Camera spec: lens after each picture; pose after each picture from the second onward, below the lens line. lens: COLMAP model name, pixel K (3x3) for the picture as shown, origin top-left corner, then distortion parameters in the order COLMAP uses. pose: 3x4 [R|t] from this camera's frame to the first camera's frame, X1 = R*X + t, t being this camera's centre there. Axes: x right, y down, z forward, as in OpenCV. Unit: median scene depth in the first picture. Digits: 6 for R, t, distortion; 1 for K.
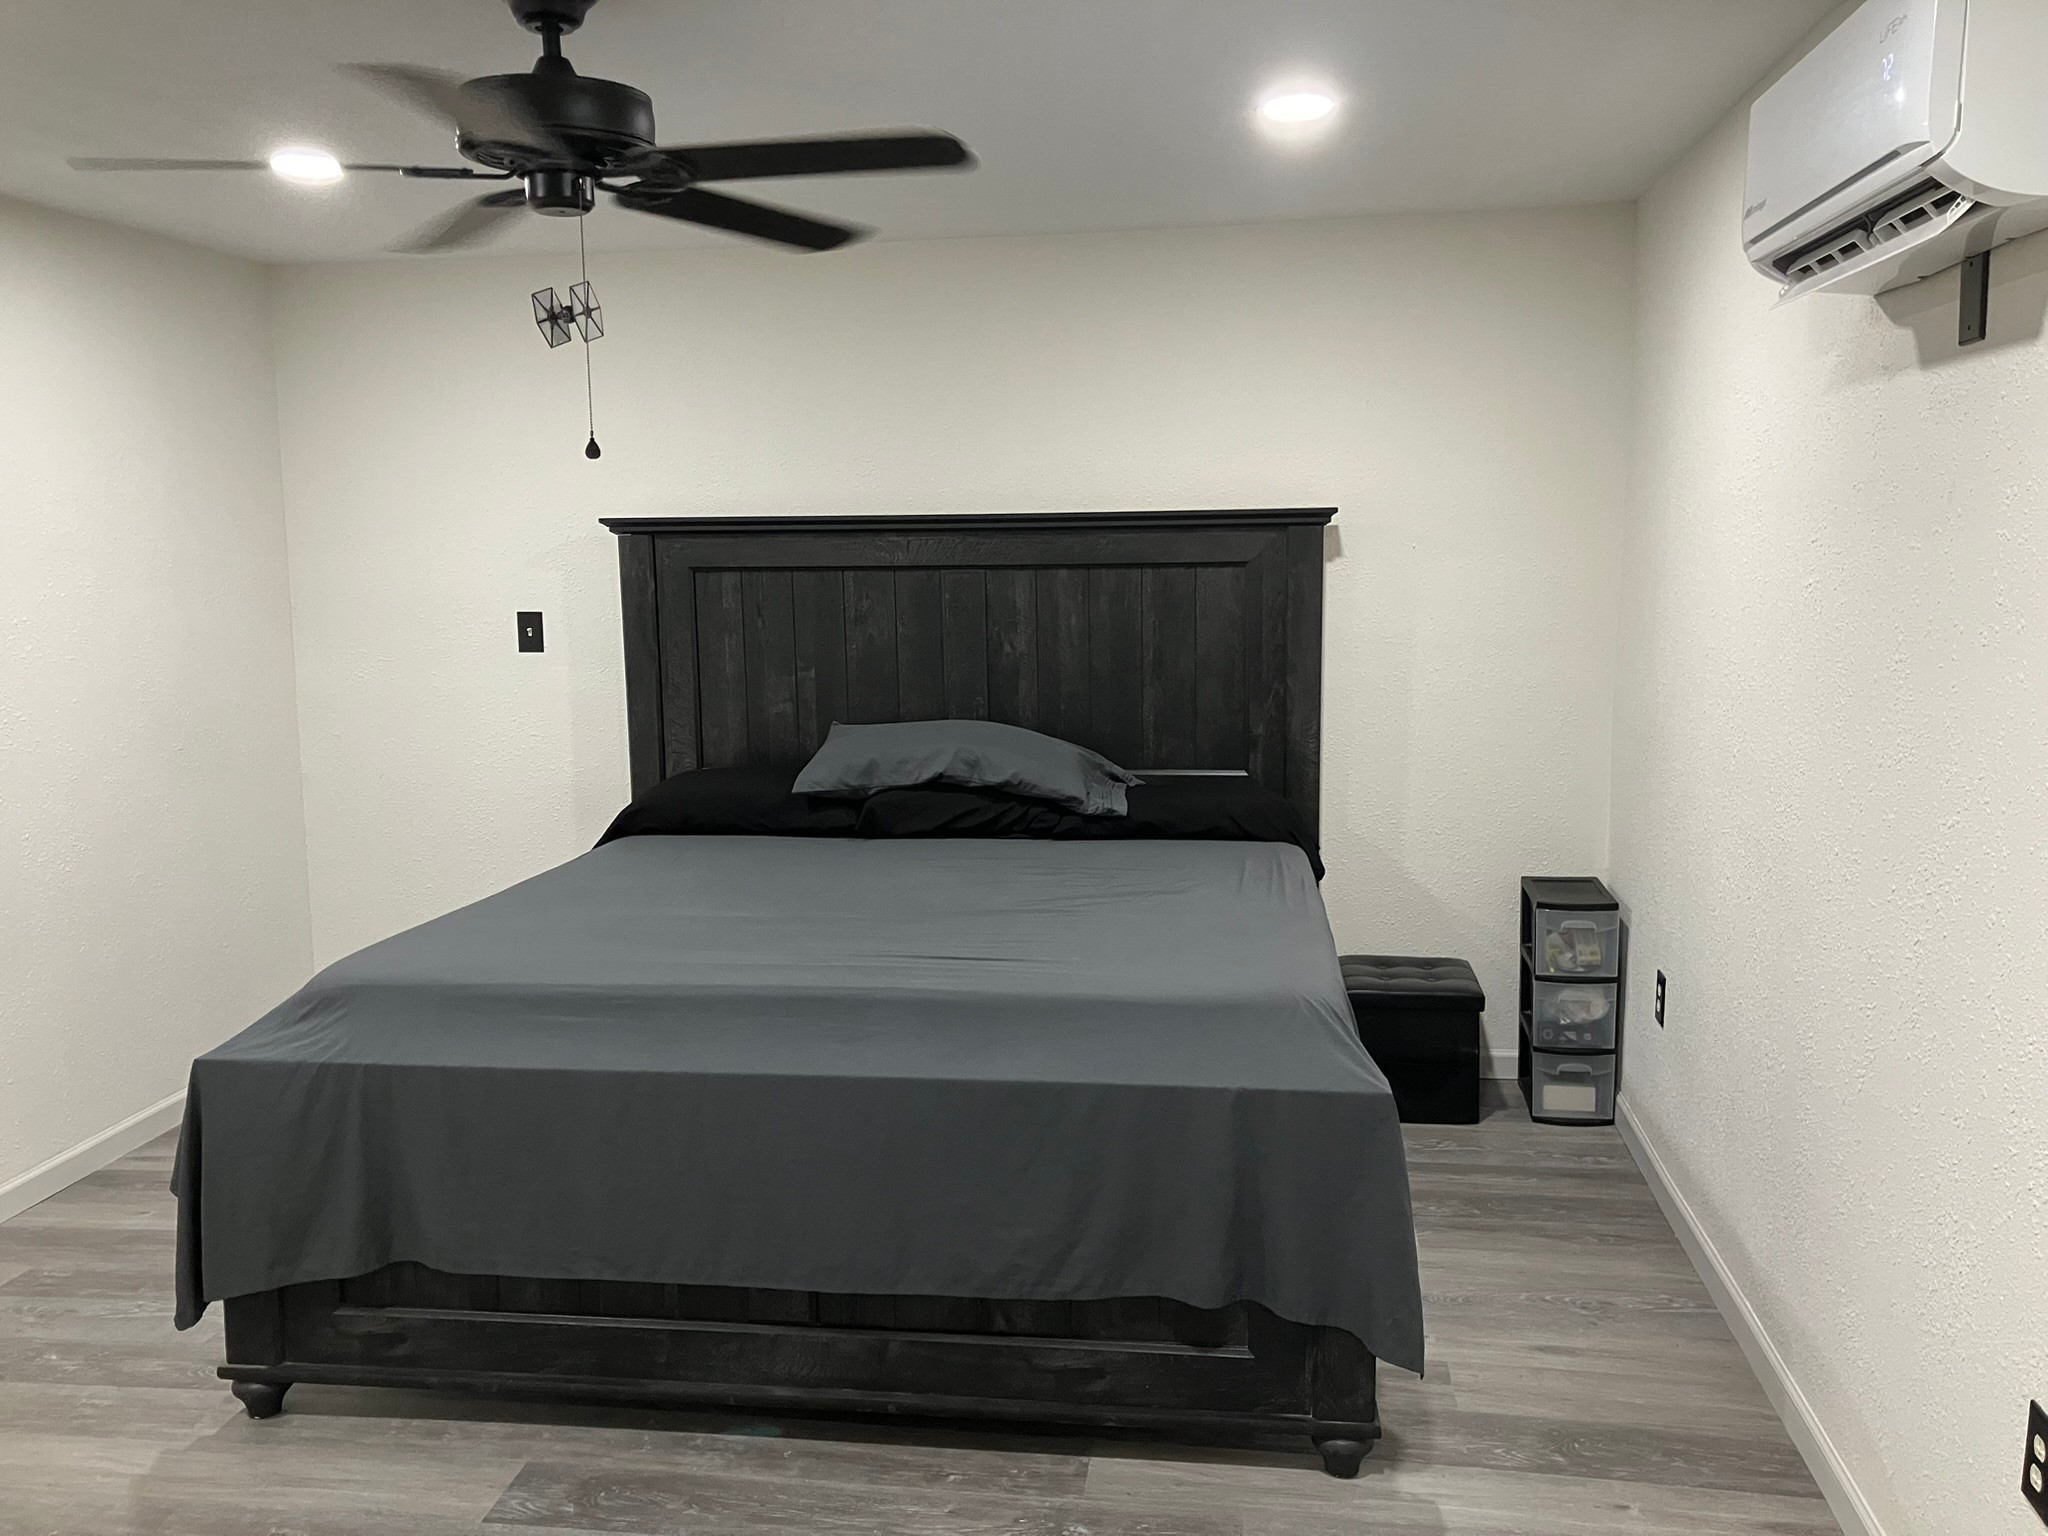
lens RADIAL K [[1670.3, 0, 1027.2], [0, 1670.3, 759.0], [0, 0, 1]] dist [0.048385, -0.042434]
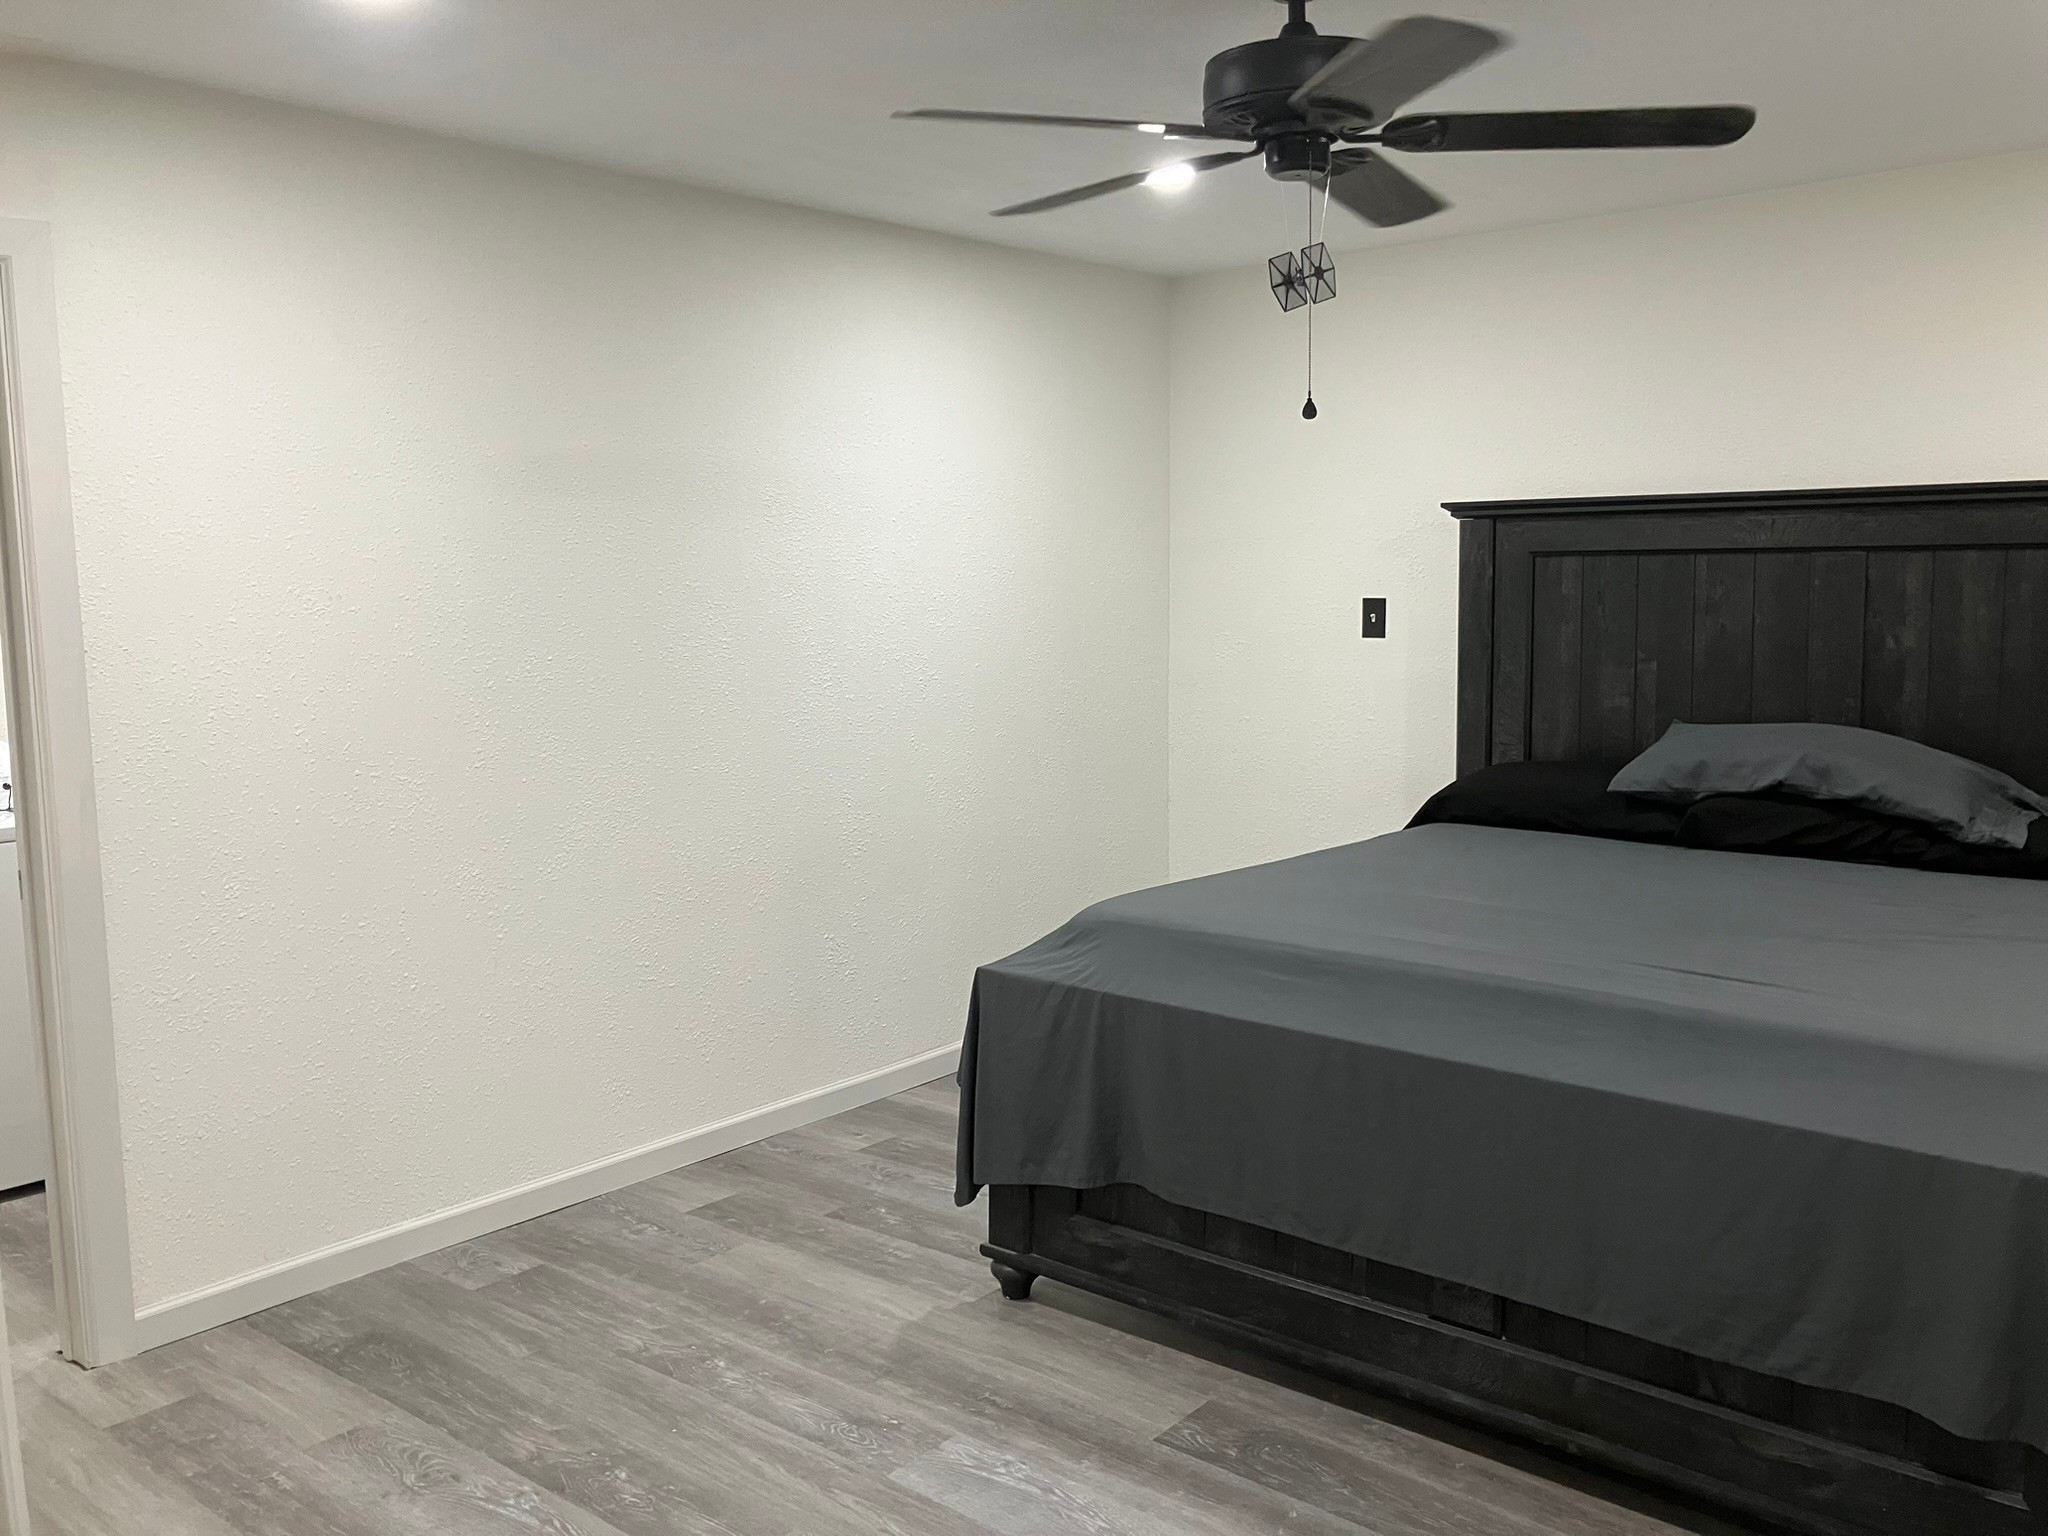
lens RADIAL K [[1687.4, 0, 1047.6], [0, 1687.4, 763.5], [0, 0, 1]] dist [0.078852, -0.090646]
pose [[0.852583, 0.066384, -0.518358, 0.125956], [-0.069304, 0.997501, 0.013756, 0.020573], [0.517976, 0.024197, 0.855053, 0.045851]]
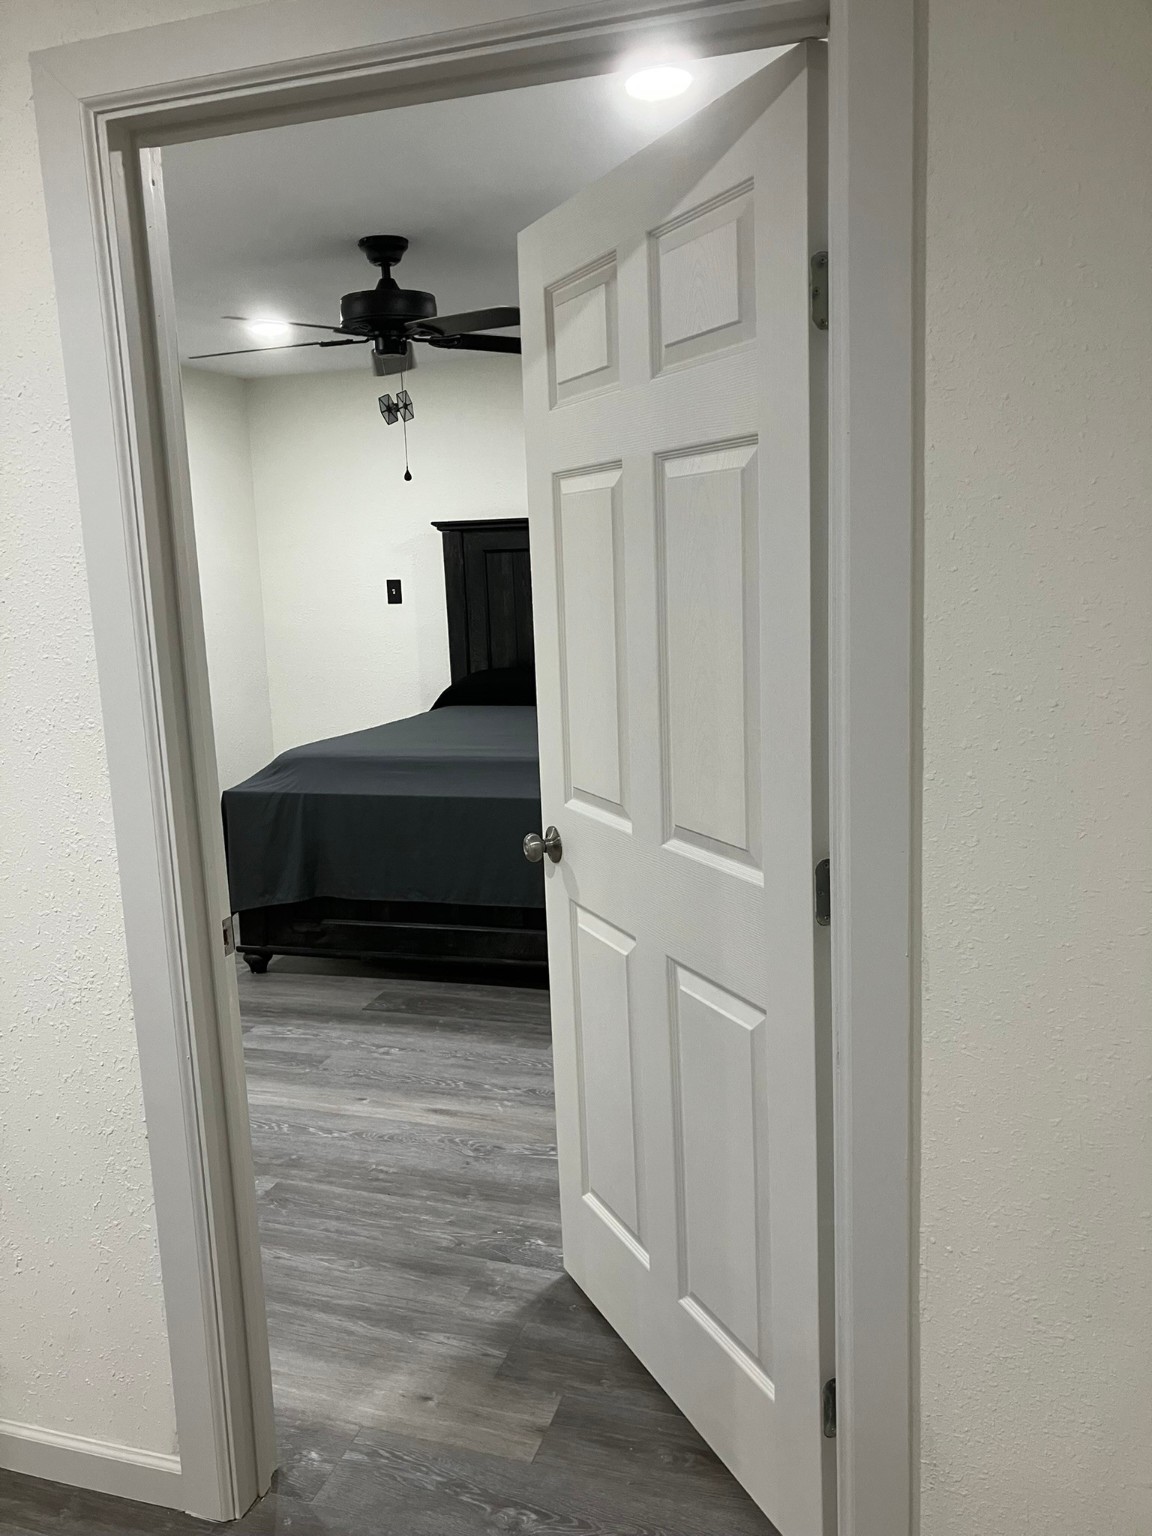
lens RADIAL K [[1228.2, 0, 570.9], [0, 1228.2, 770.4], [0, 0, 1]] dist [0.056199, -0.002981]
pose [[0.986986, 0.007832, -0.160618, 0.145848], [-0.000308, 0.998903, 0.046818, 0.082703], [0.160809, -0.046160, 0.985906, -0.369642]]
